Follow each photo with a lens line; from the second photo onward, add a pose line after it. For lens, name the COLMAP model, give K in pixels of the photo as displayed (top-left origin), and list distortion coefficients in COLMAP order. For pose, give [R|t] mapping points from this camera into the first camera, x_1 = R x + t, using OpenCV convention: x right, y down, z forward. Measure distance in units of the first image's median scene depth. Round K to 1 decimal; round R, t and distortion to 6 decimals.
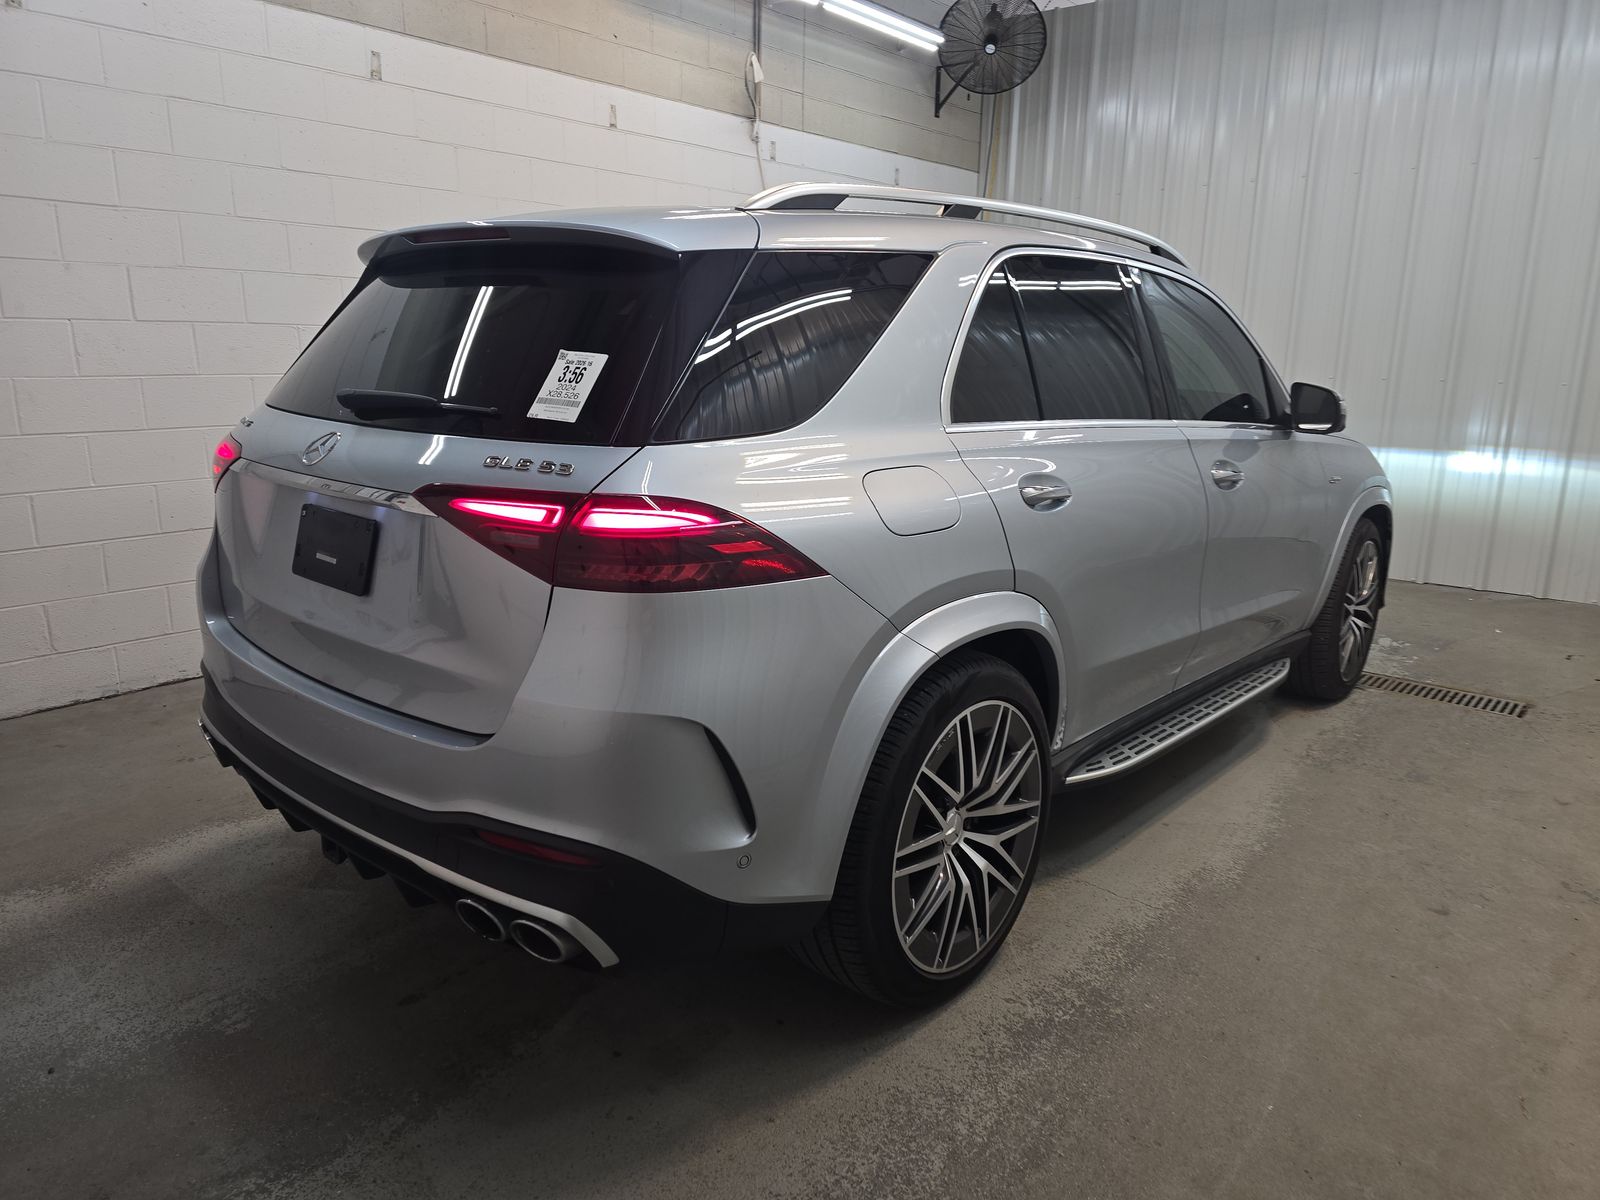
lens RADIAL K [[1090.6, 0, 800.0], [0, 1090.6, 600.0], [0, 0, 1]] dist [0.053707, -0.048886]
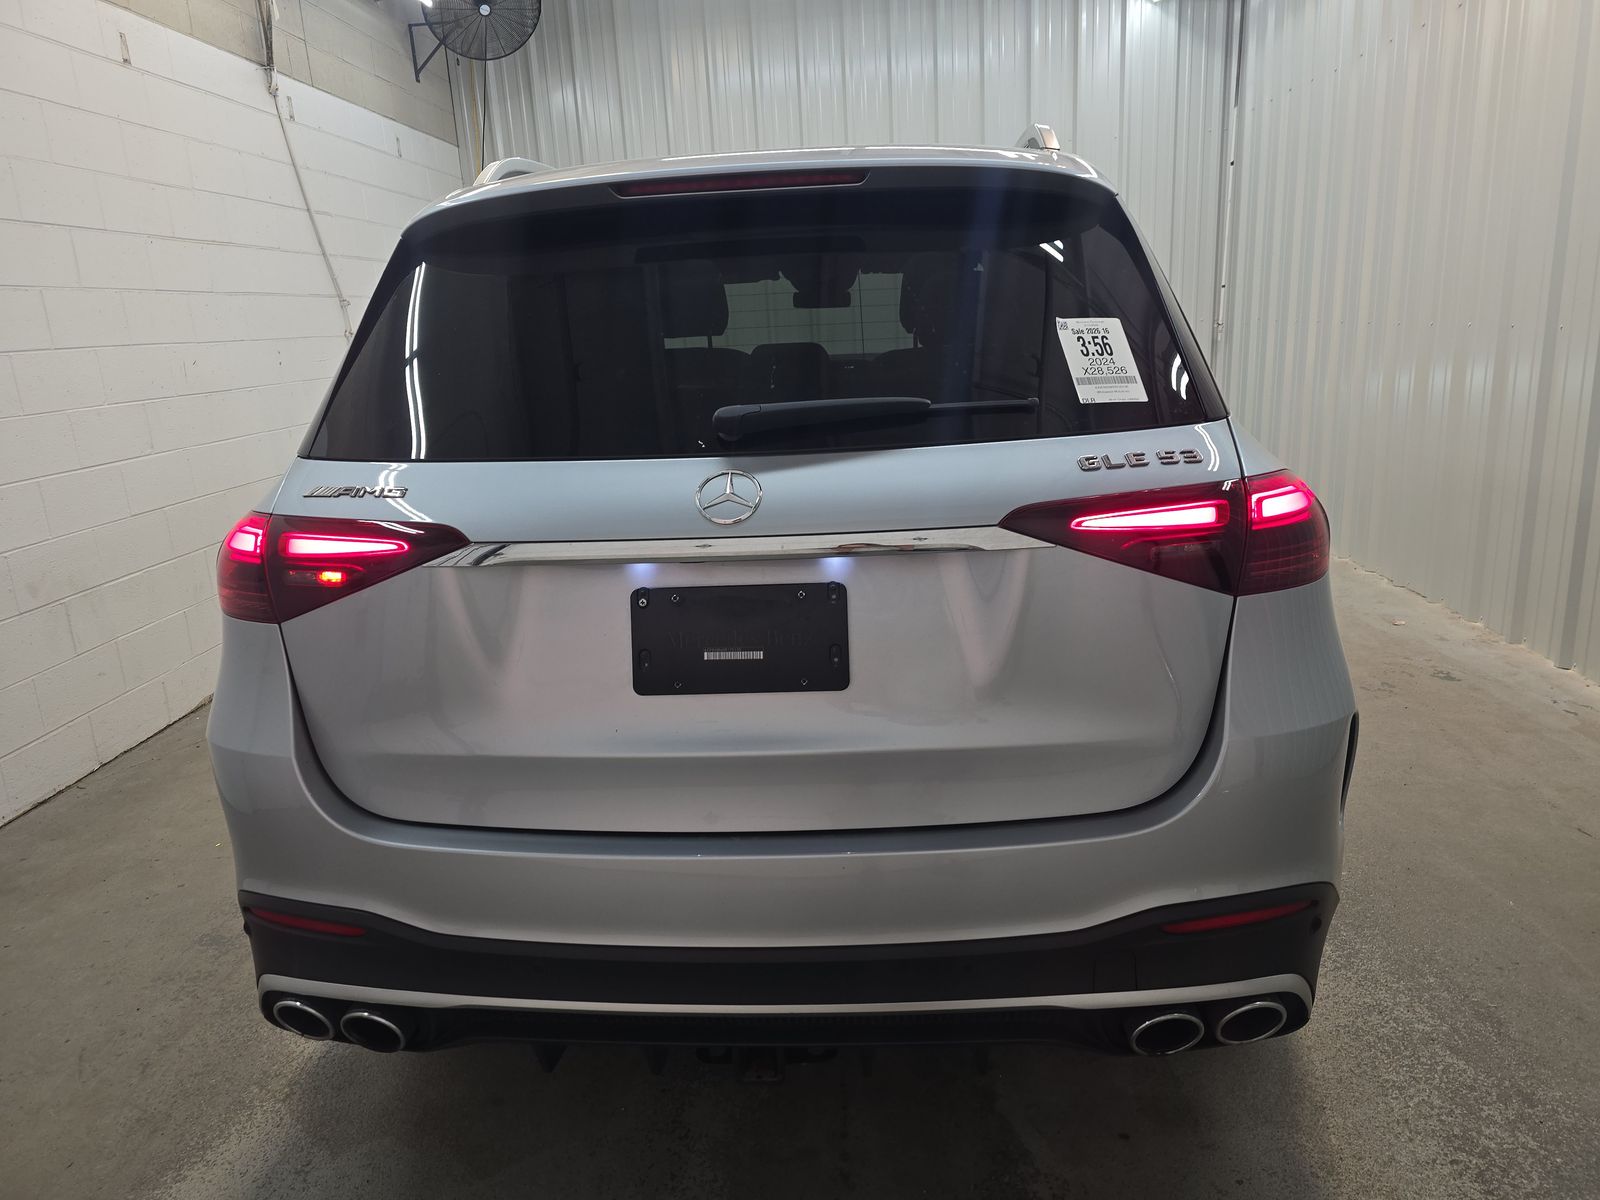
lens RADIAL K [[1090.6, 0, 800.0], [0, 1090.6, 600.0], [0, 0, 1]] dist [0.053707, -0.048886]
pose [[0.785464, -0.211033, 0.581818, -0.792765], [0.208022, 0.975399, 0.072958, -0.113310], [-0.582901, 0.063725, 0.810040, 0.430009]]
